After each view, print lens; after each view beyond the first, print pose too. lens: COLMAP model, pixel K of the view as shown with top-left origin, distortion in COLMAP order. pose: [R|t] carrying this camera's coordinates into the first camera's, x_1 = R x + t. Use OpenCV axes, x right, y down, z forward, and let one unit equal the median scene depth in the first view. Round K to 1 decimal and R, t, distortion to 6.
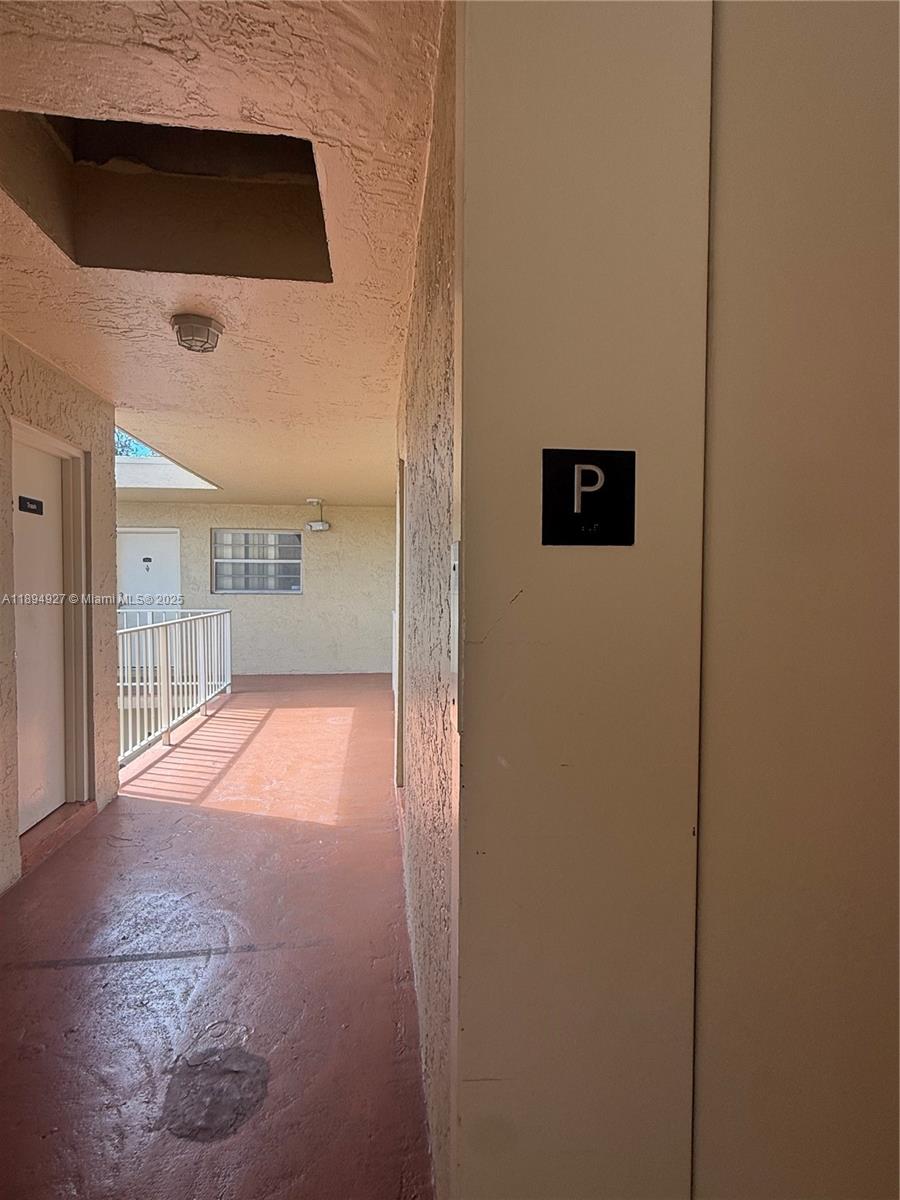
lens RADIAL K [[613.7, 0, 450.0], [0, 613.7, 600.0], [0, 0, 1]] dist [0.000964, 0.000025]
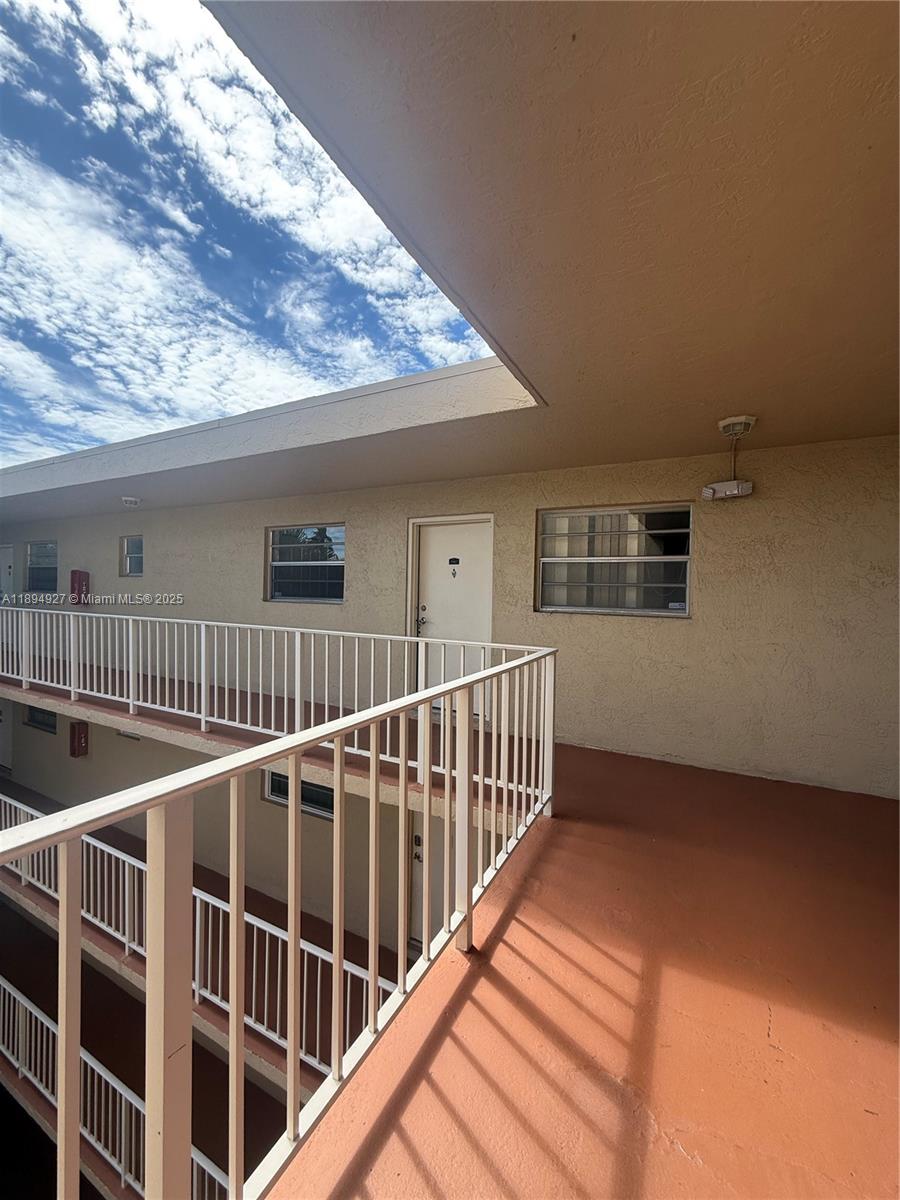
lens RADIAL K [[481.1, 0, 450.0], [0, 481.1, 600.0], [0, 0, 1]] dist [-0.001733, -0.000355]
pose [[0.821062, 0.022182, -0.570408, -0.173010], [-0.028608, 0.999588, -0.002306, -0.018409], [0.570122, 0.018212, 0.821358, 0.528976]]
